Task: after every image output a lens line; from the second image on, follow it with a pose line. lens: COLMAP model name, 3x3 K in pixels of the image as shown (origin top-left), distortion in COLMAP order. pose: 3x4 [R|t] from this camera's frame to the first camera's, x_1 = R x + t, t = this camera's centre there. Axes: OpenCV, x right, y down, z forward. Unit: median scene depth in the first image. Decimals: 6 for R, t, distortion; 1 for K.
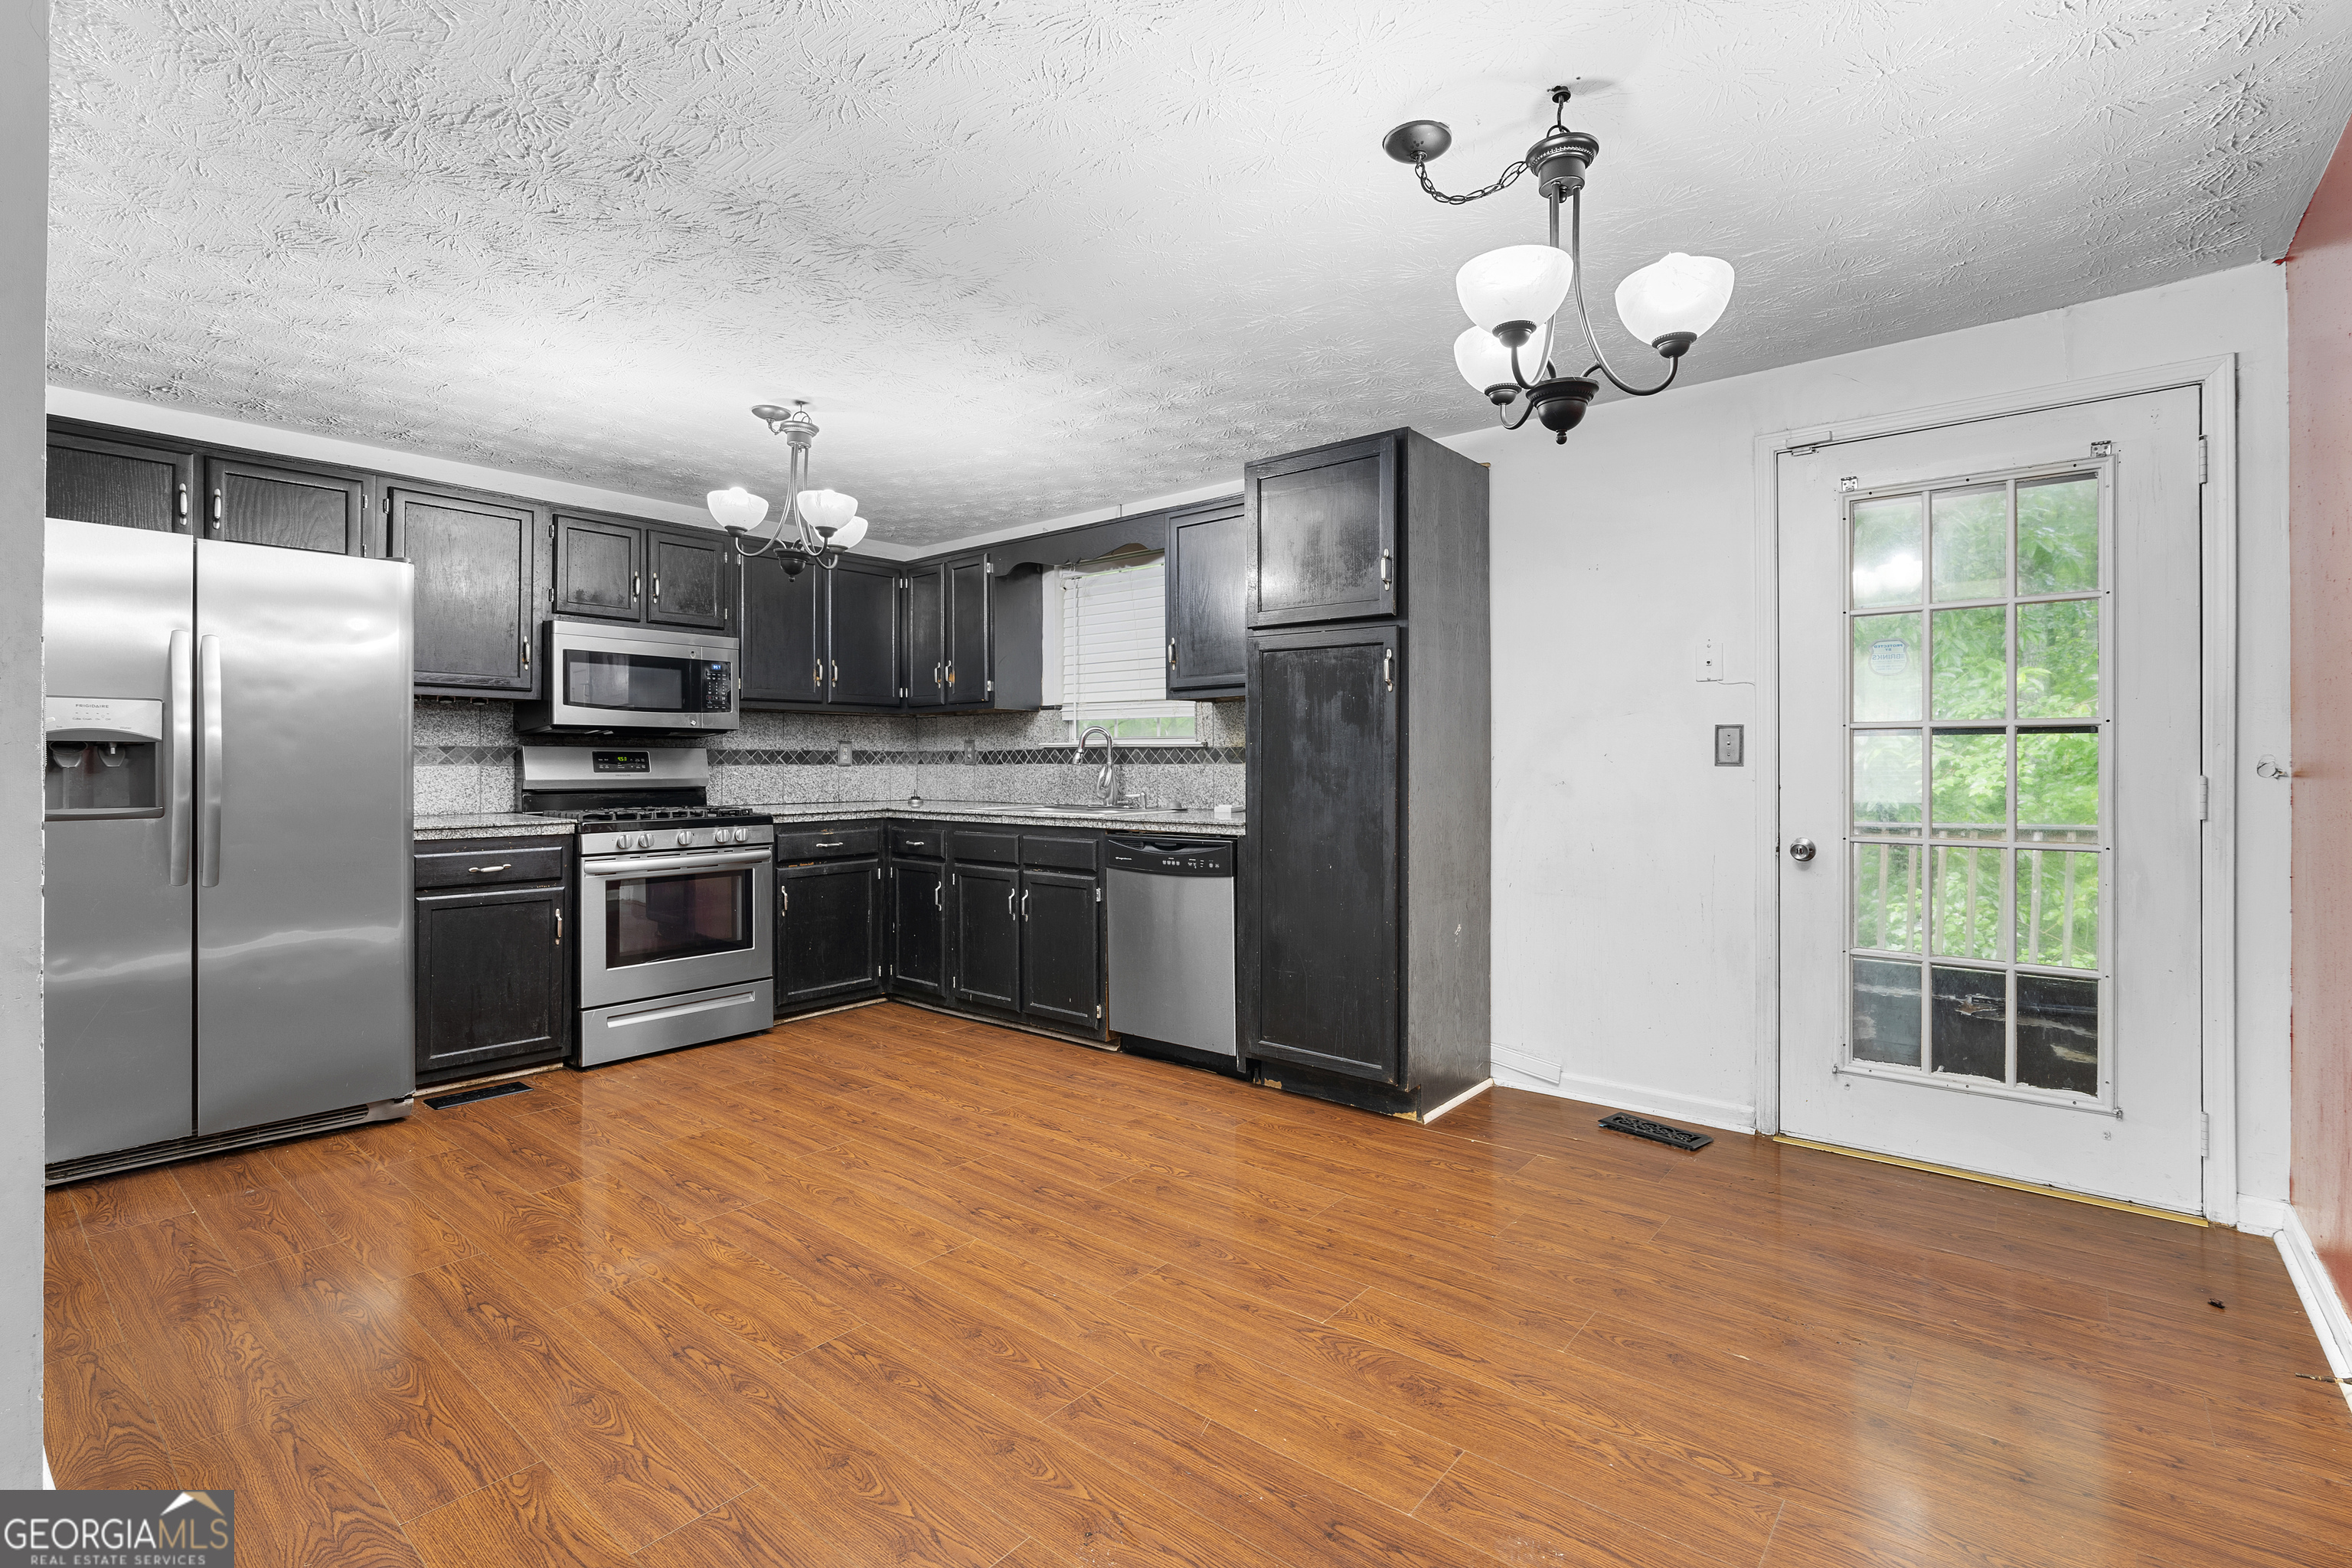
lens RADIAL K [[1064.7, 0, 1167.7], [0, 1064.7, 766.0], [0, 0, 1]] dist [-0.015619, 0.007116]
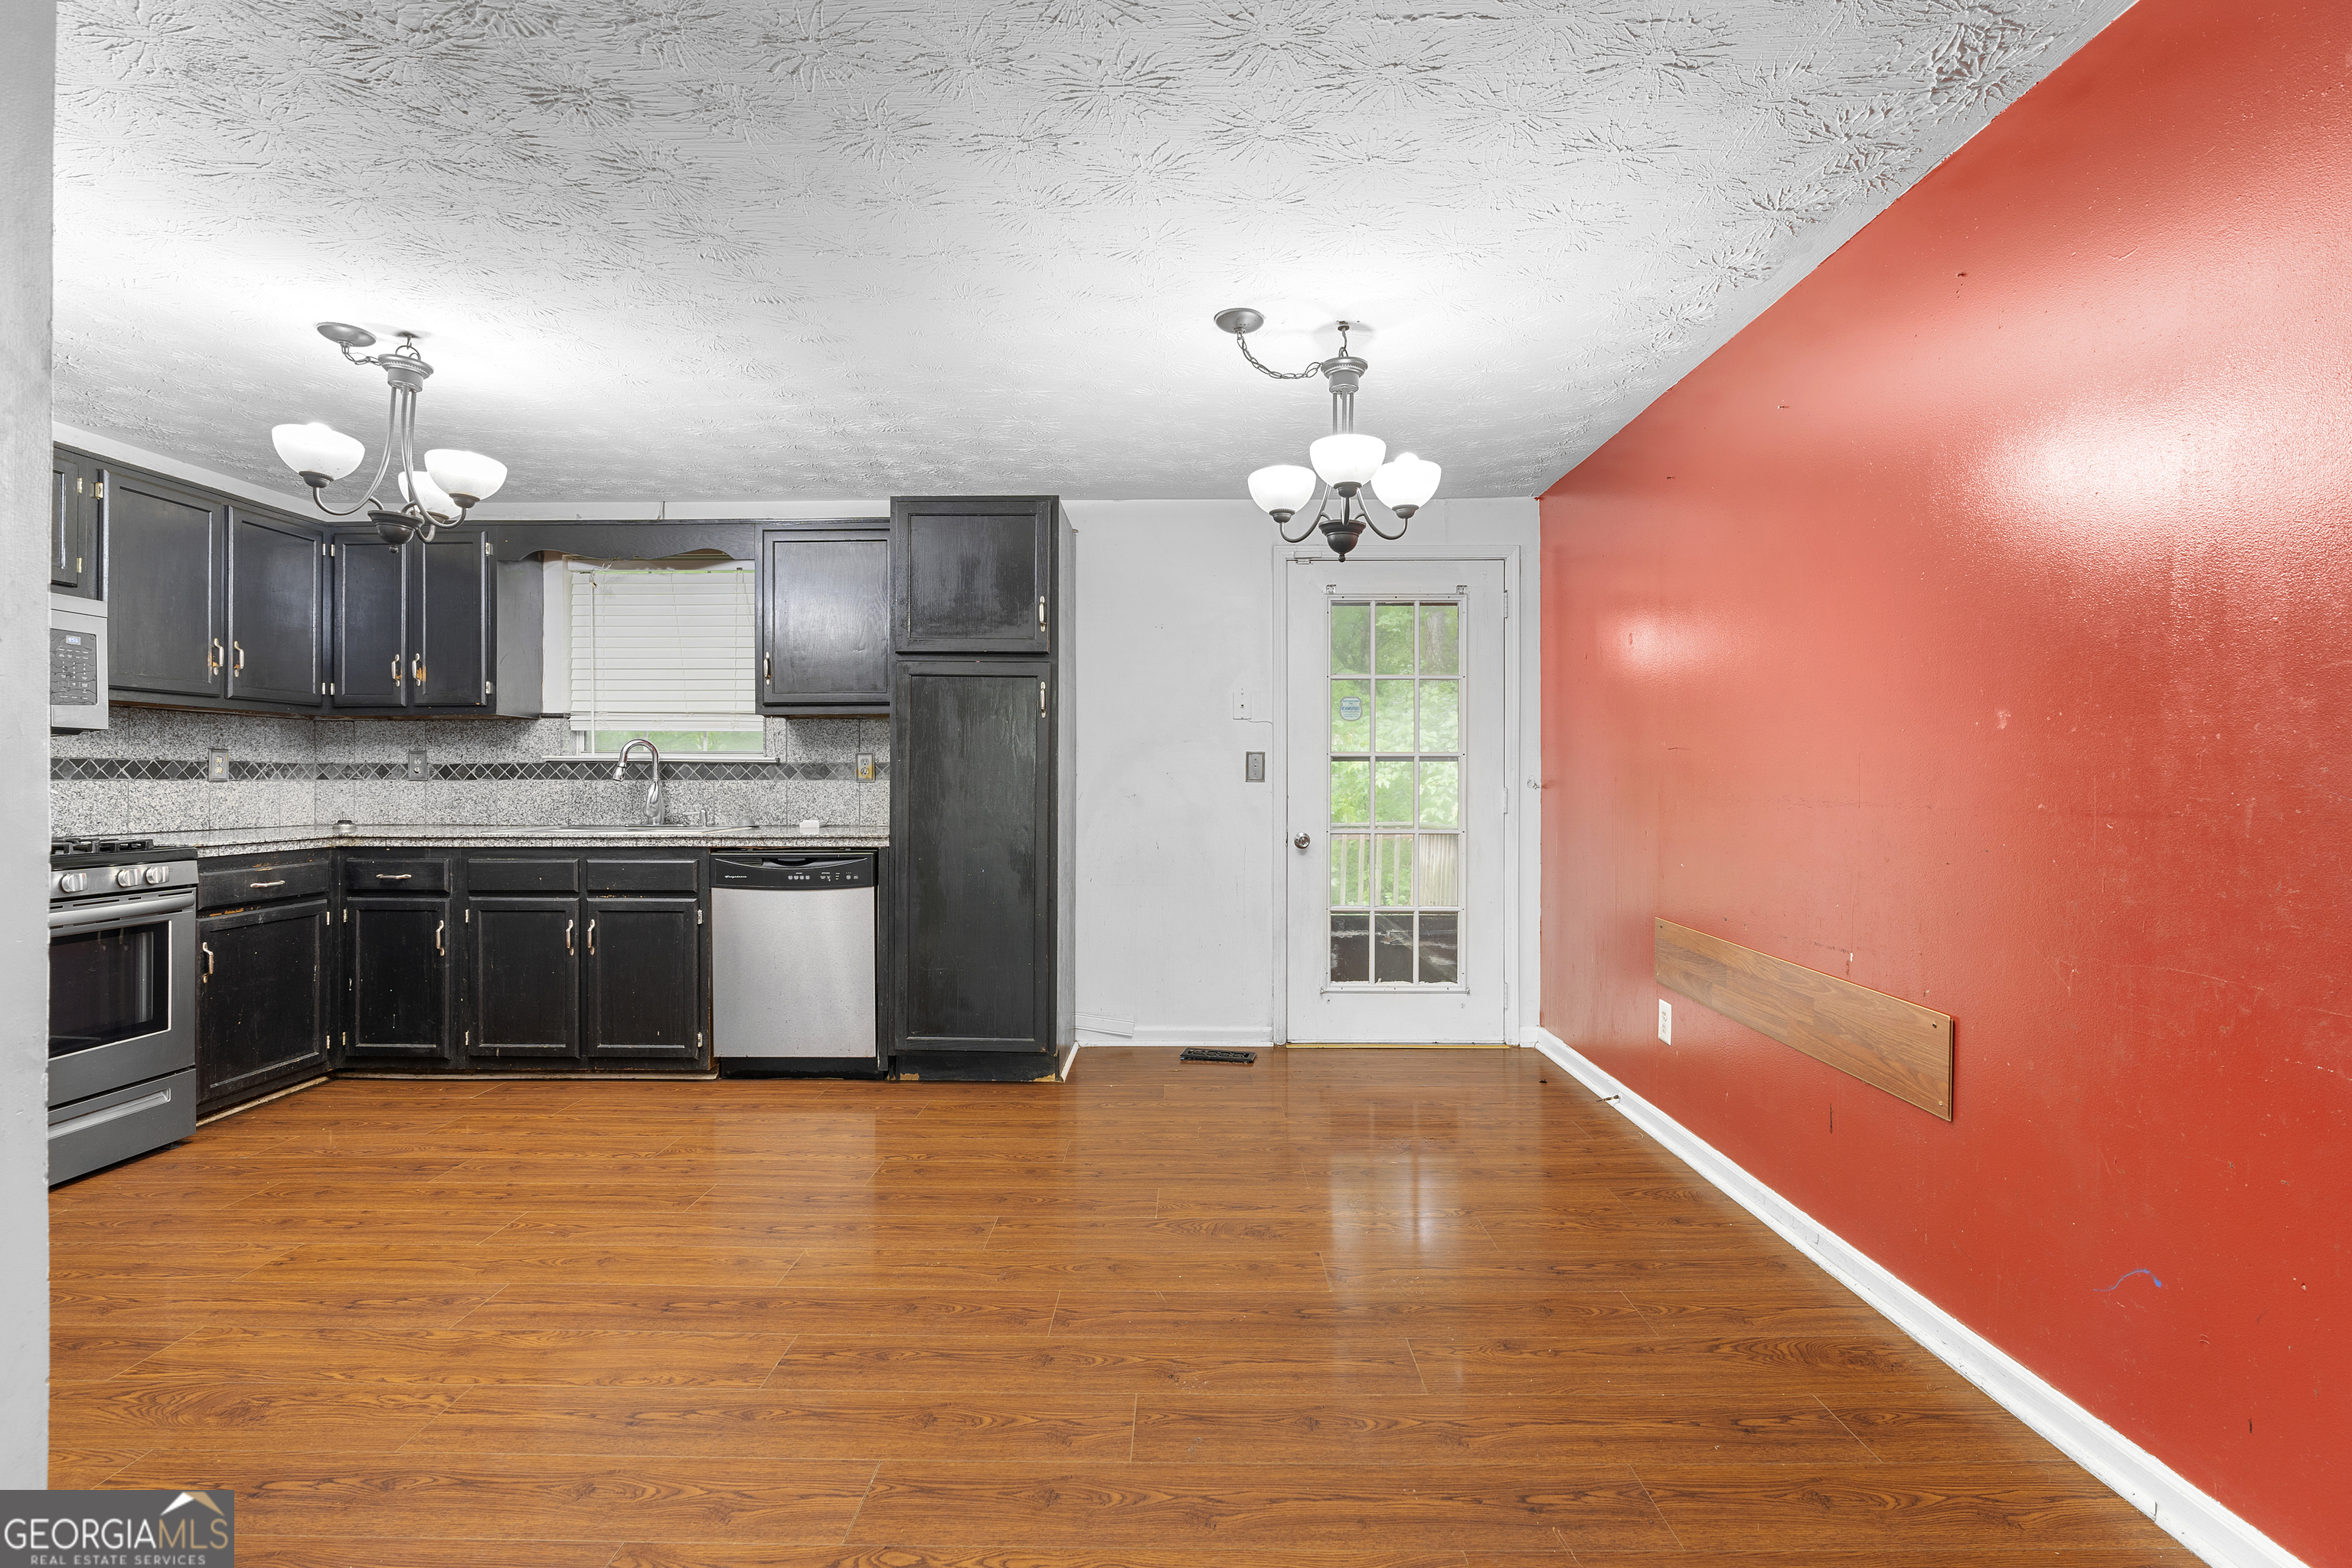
lens RADIAL K [[1060.1, 0, 1171.7], [0, 1060.1, 780.1], [0, 0, 1]] dist [-0.013824, 0.006099]
pose [[0.776983, 0.002908, 0.629515, -0.355940], [0.000179, 0.999988, -0.004840, 0.003817], [-0.629521, 0.003873, 0.776974, 0.000540]]
